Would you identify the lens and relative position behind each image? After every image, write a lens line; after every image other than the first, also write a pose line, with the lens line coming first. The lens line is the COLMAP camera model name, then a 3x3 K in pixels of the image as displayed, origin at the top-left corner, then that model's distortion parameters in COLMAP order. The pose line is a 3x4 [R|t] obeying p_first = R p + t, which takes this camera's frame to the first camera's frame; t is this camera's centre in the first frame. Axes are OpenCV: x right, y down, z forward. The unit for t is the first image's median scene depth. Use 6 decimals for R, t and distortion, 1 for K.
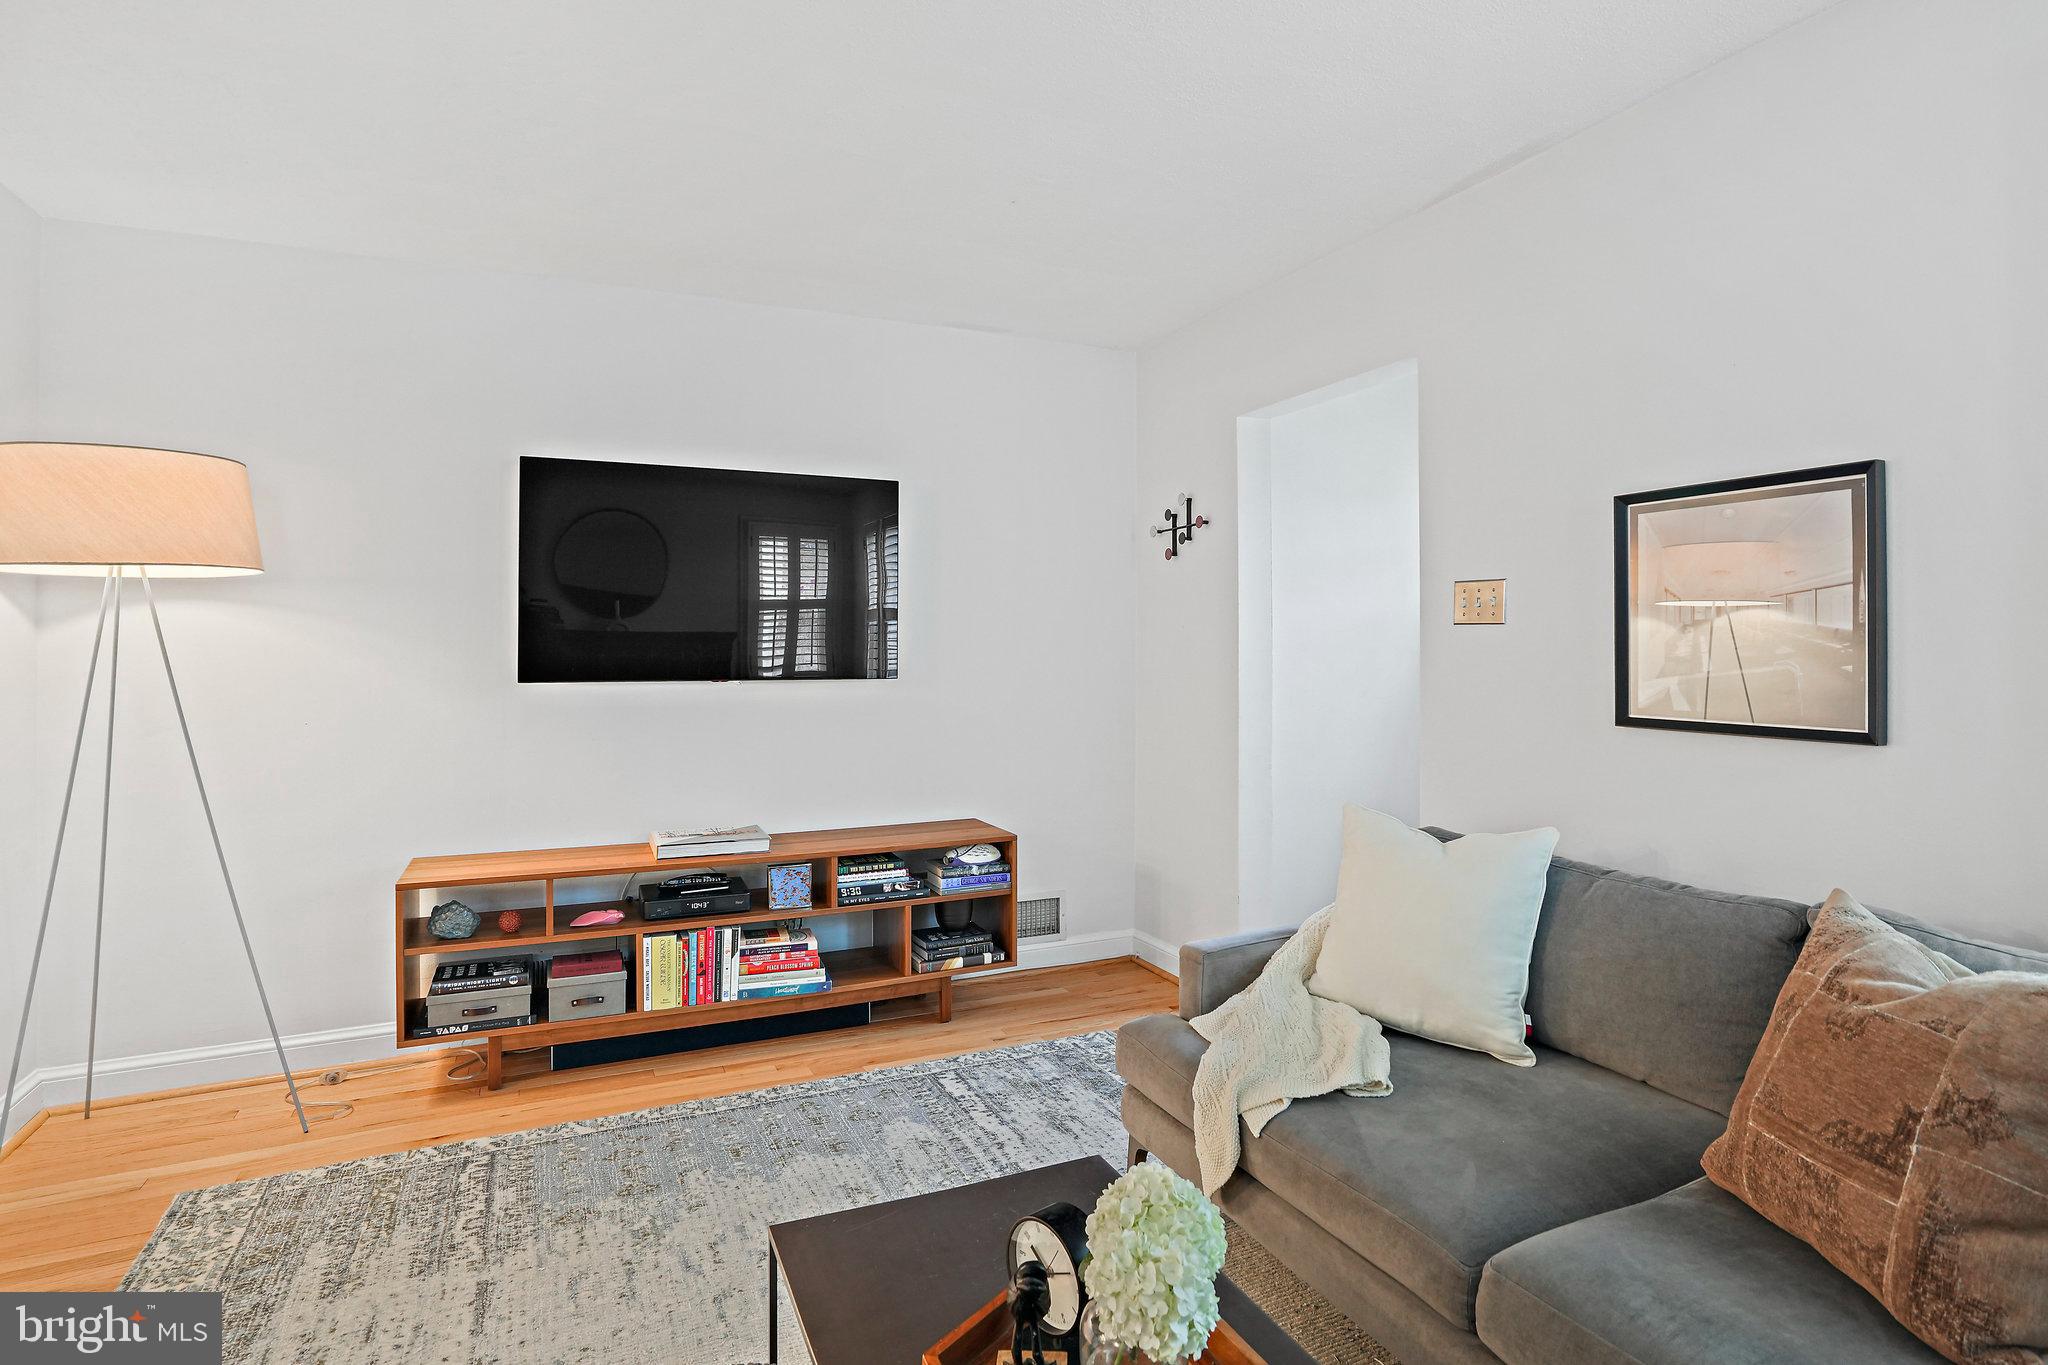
lens RADIAL K [[1043.1, 0, 1028.8], [0, 1043.1, 640.2], [0, 0, 1]] dist [-0.057182, 0.026966]
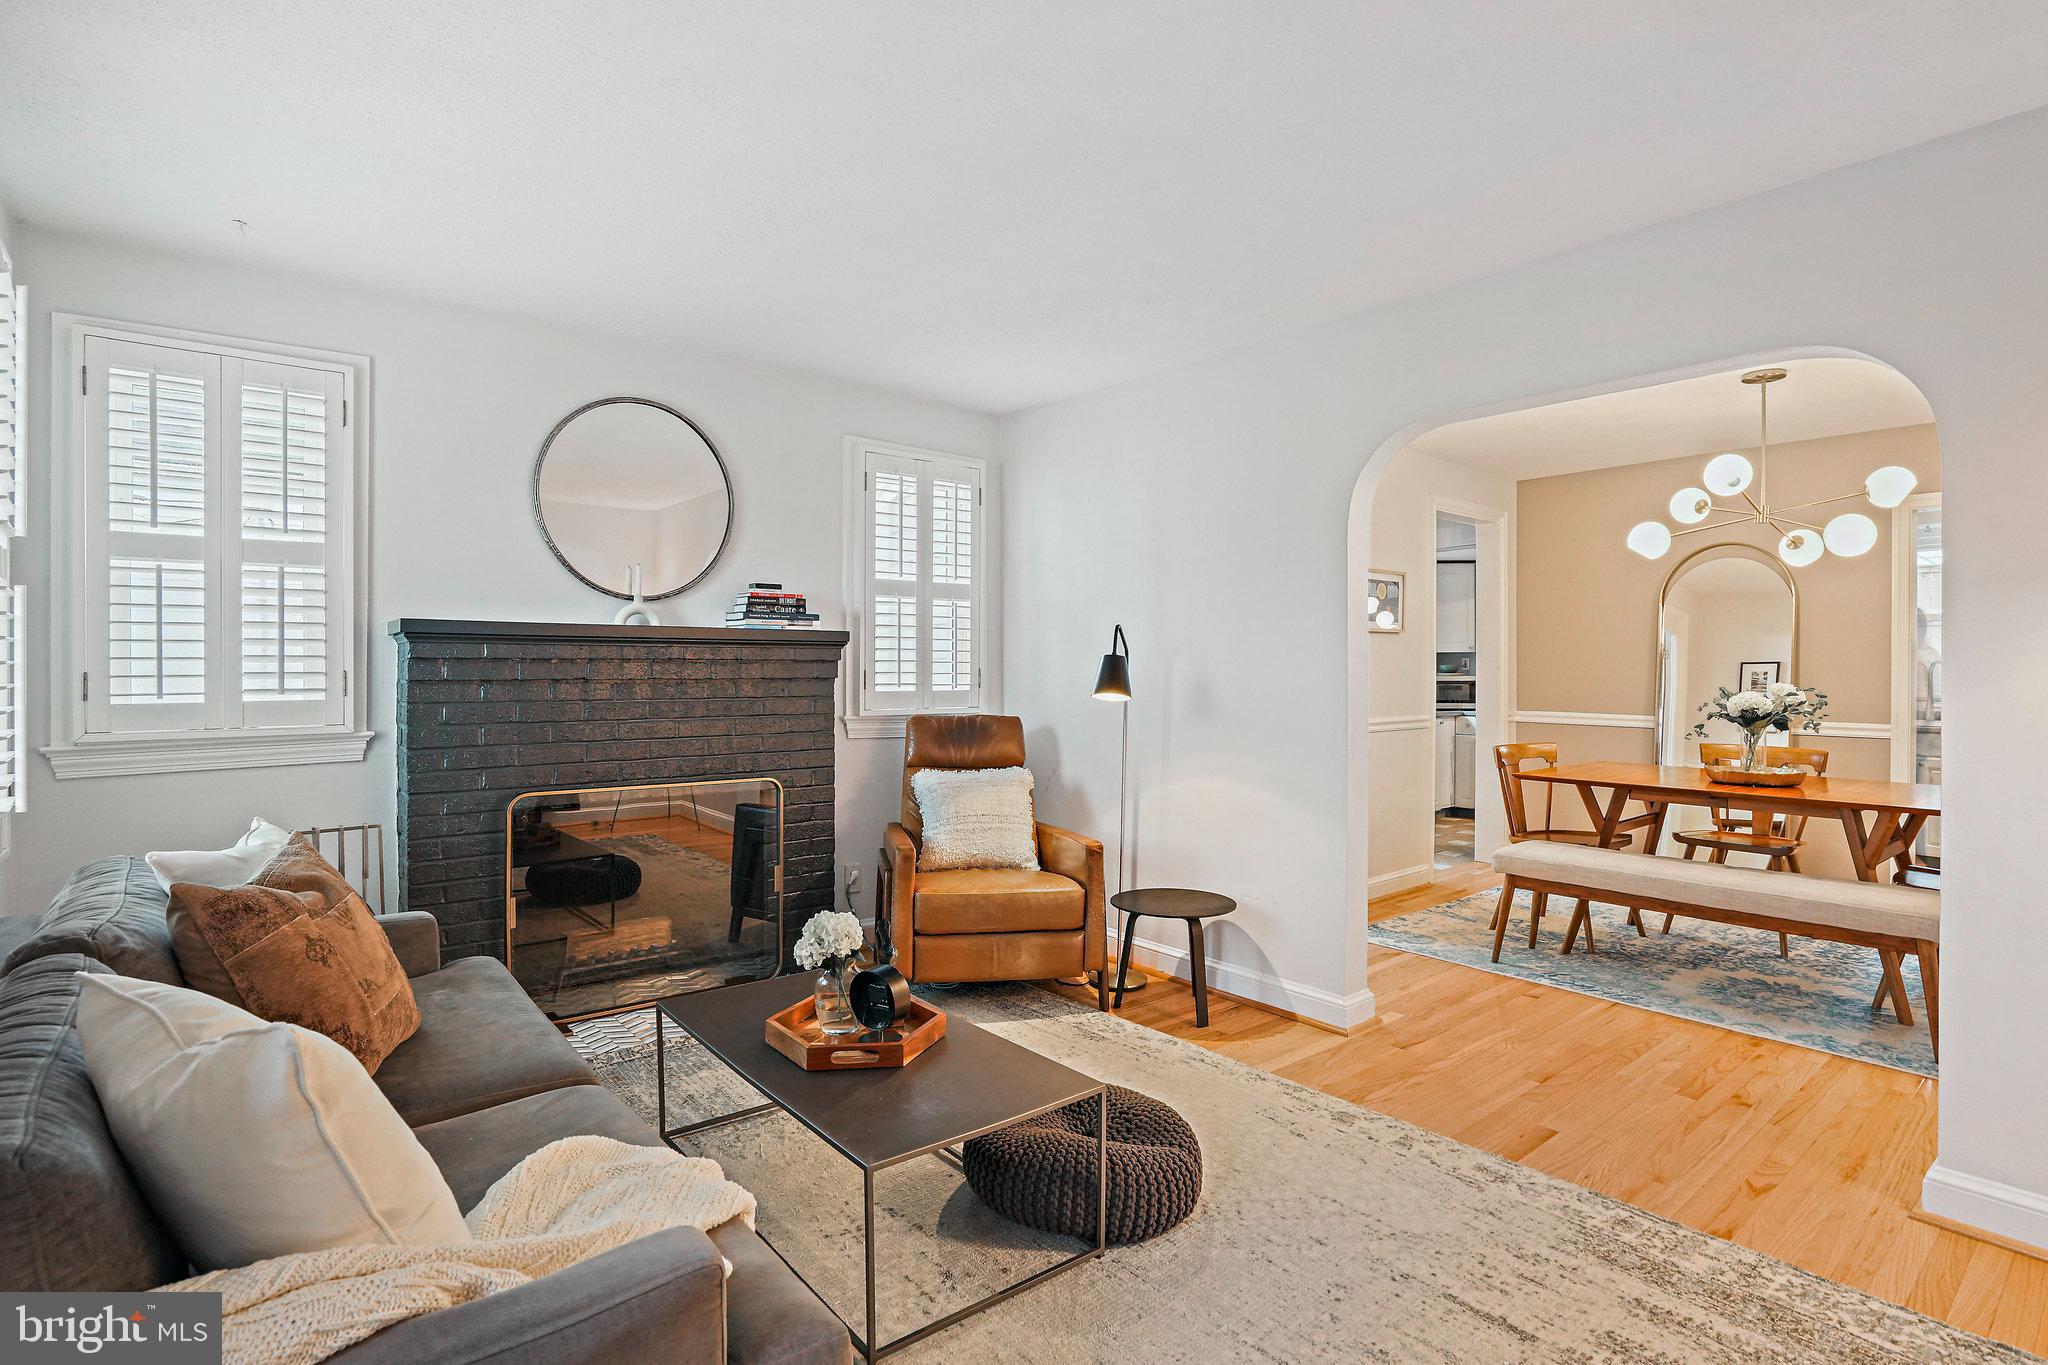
lens RADIAL K [[1011.8, 0, 1007.4], [0, 1011.8, 672.5], [0, 0, 1]] dist [-0.053930, 0.025432]
pose [[-0.968316, 0.000744, -0.249726, 0.099095], [0.002065, 0.999985, -0.005028, 0.015827], [0.249719, -0.005385, -0.968303, 1.132737]]
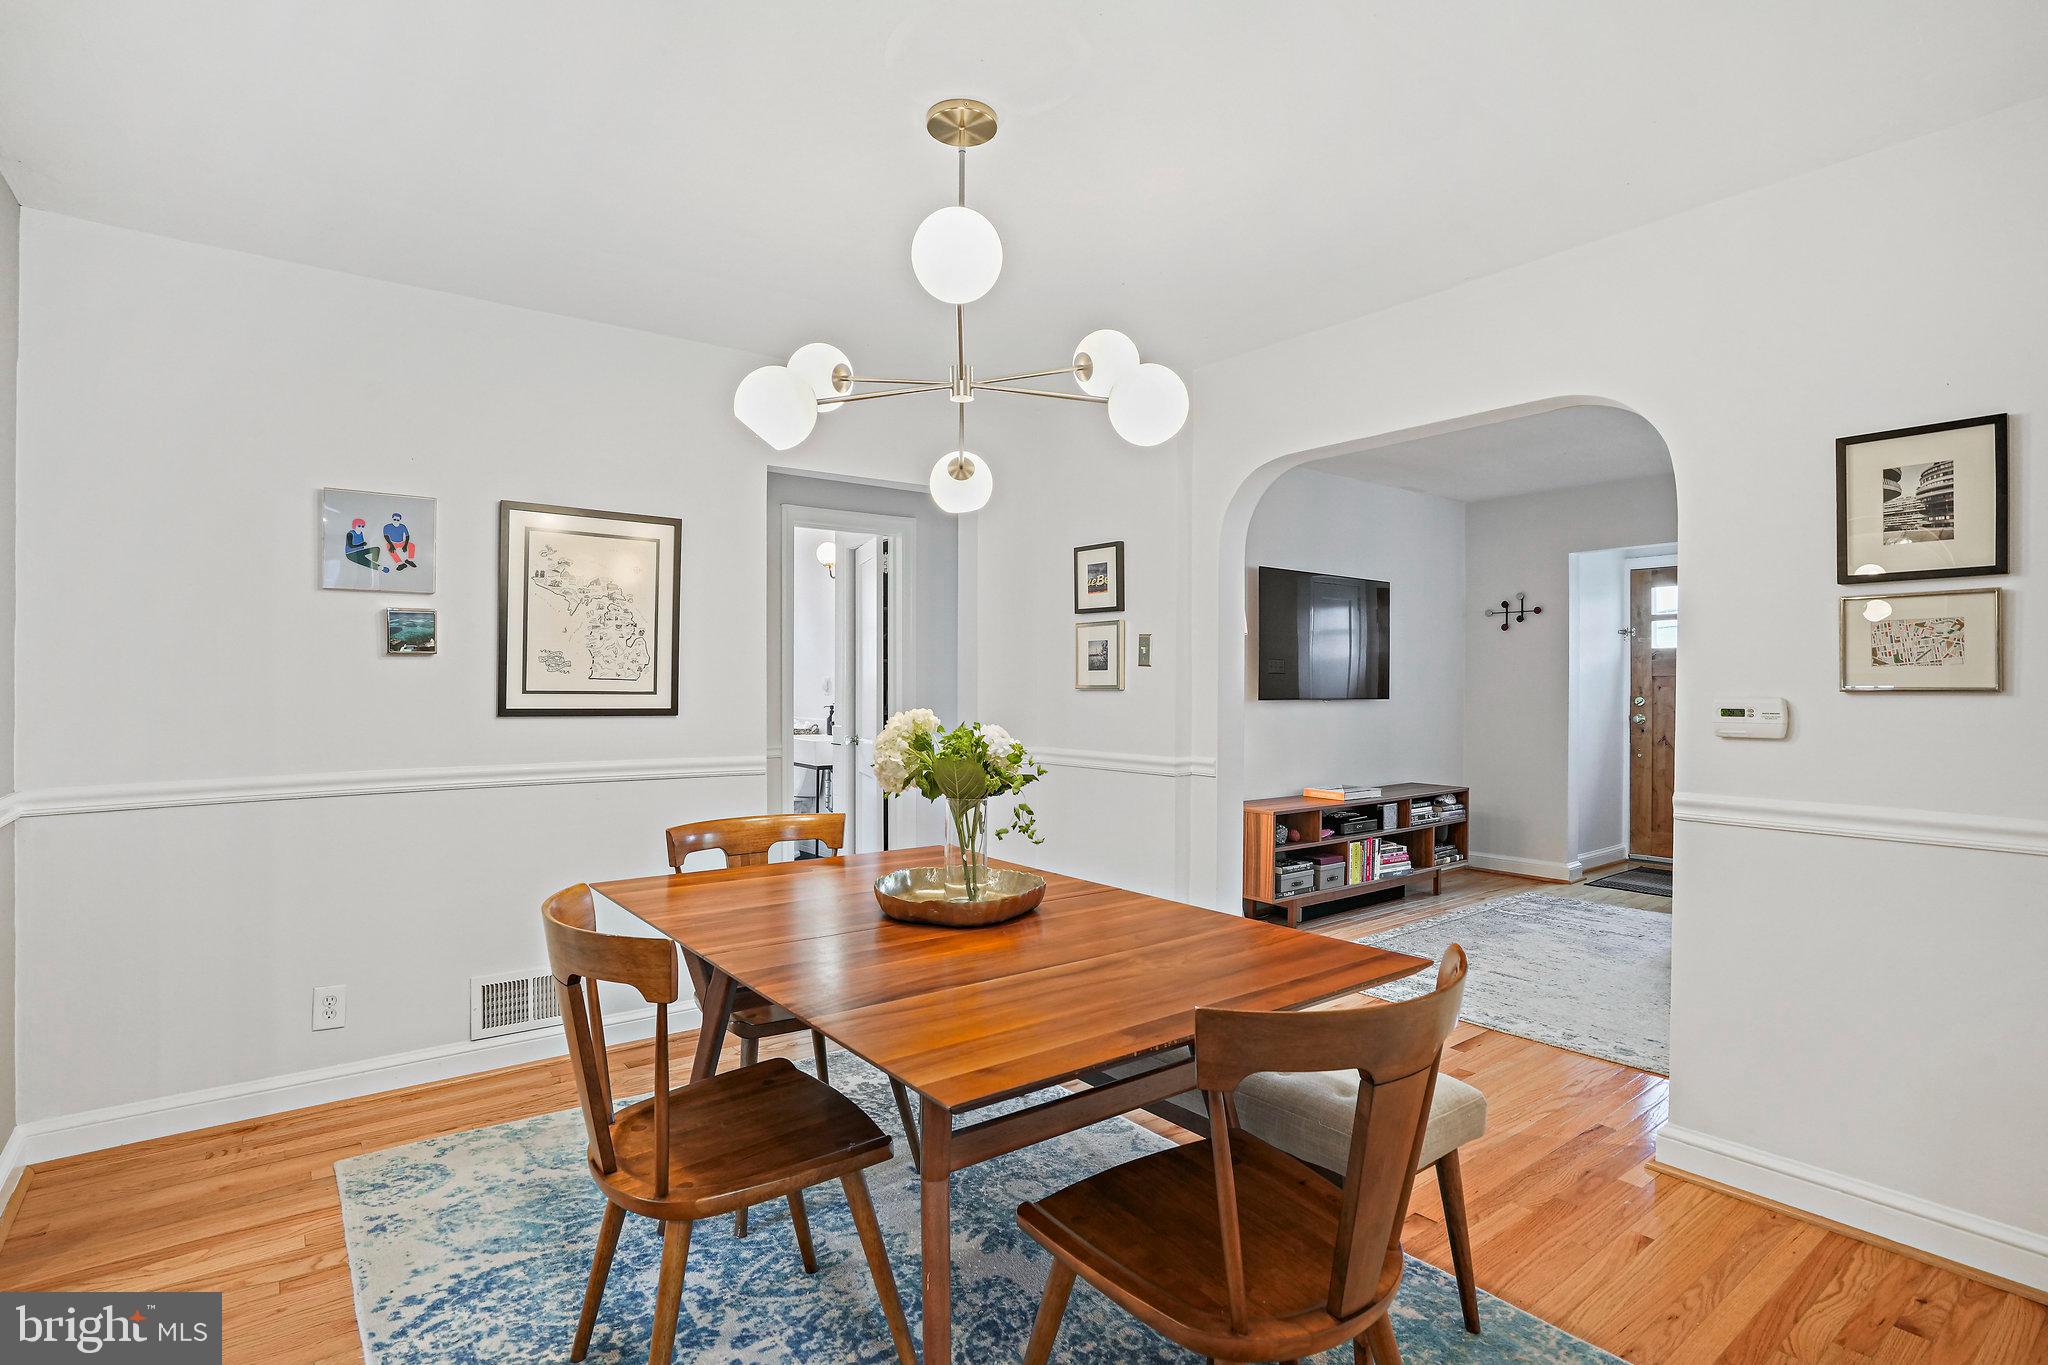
lens RADIAL K [[1011.8, 0, 1007.4], [0, 1011.8, 672.5], [0, 0, 1]] dist [-0.053930, 0.025432]
pose [[0.976431, 0.009916, 0.215600, -1.302053], [-0.011333, 0.999922, 0.005337, -0.008774], [-0.215530, -0.007655, 0.976467, -0.553372]]
